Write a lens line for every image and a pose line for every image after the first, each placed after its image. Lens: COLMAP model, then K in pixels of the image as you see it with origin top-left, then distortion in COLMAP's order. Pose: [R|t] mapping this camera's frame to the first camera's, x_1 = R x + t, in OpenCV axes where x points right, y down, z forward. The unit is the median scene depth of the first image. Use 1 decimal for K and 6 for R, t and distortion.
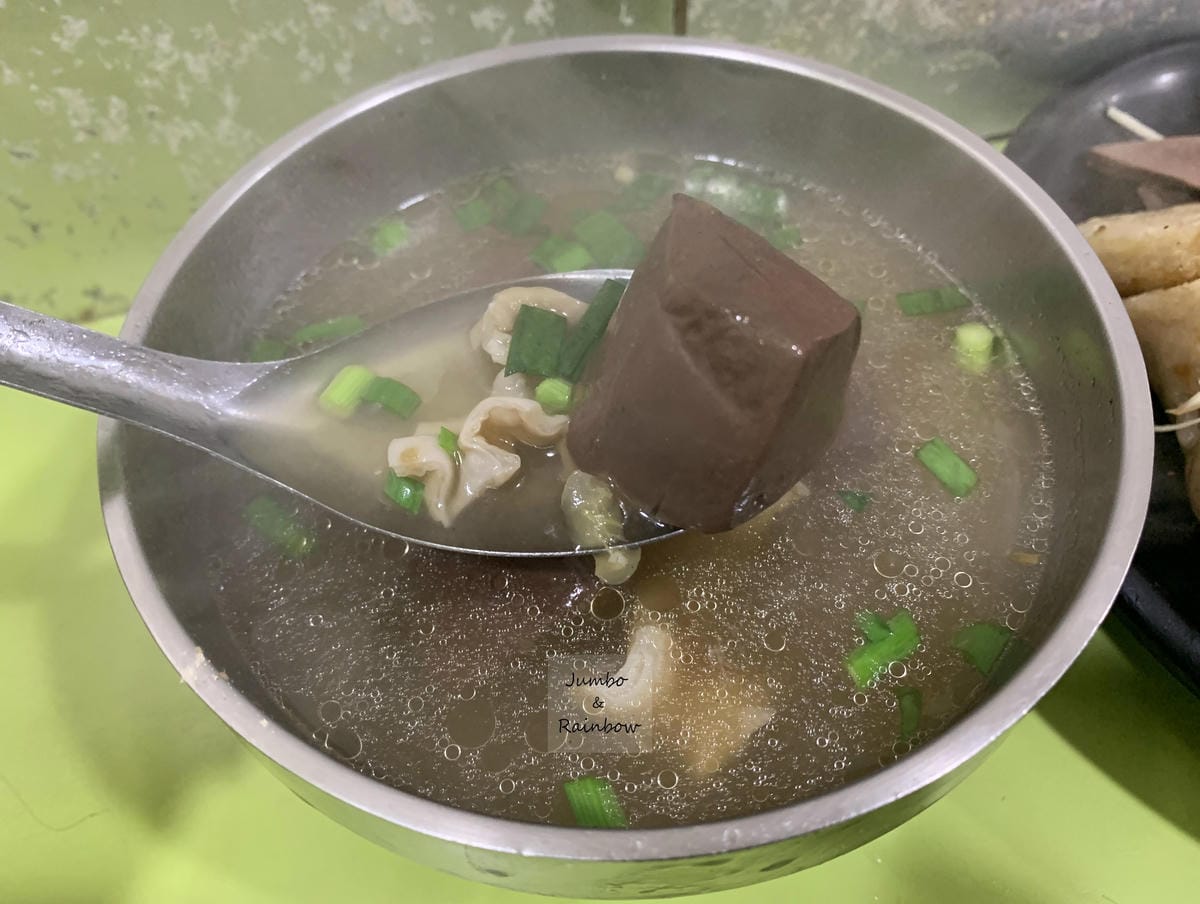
lens RADIAL K [[979.3, 0, 600.0], [0, 979.3, 452.0], [0, 0, 1]] dist [-0.006004, -0.012620]
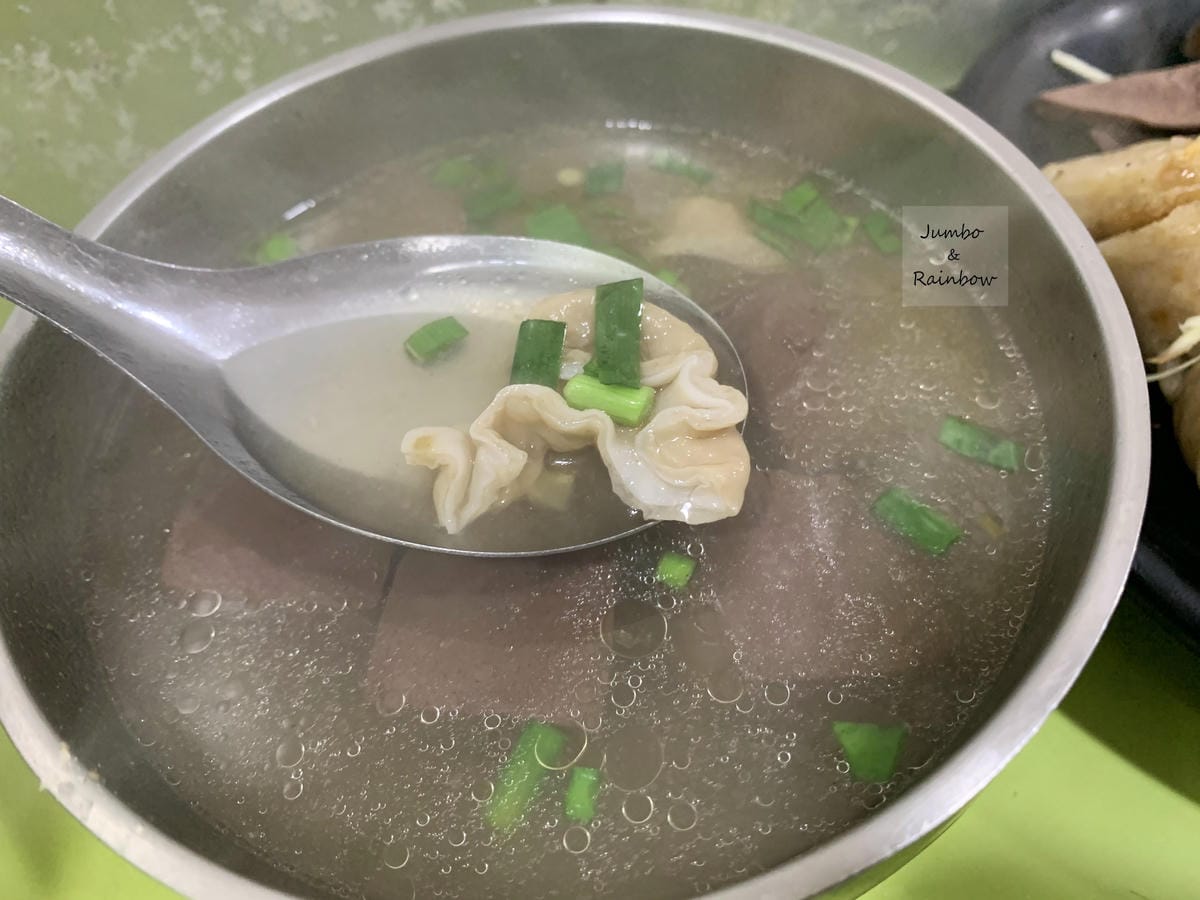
lens RADIAL K [[905.4, 0, 600.0], [0, 905.4, 450.0], [0, 0, 1]] dist [0.031602, -0.043785]
pose [[0.995941, -0.089906, 0.004240, 0.044128], [0.089848, 0.995878, 0.012461, -0.013362], [-0.005343, -0.012030, 0.999913, 0.122136]]
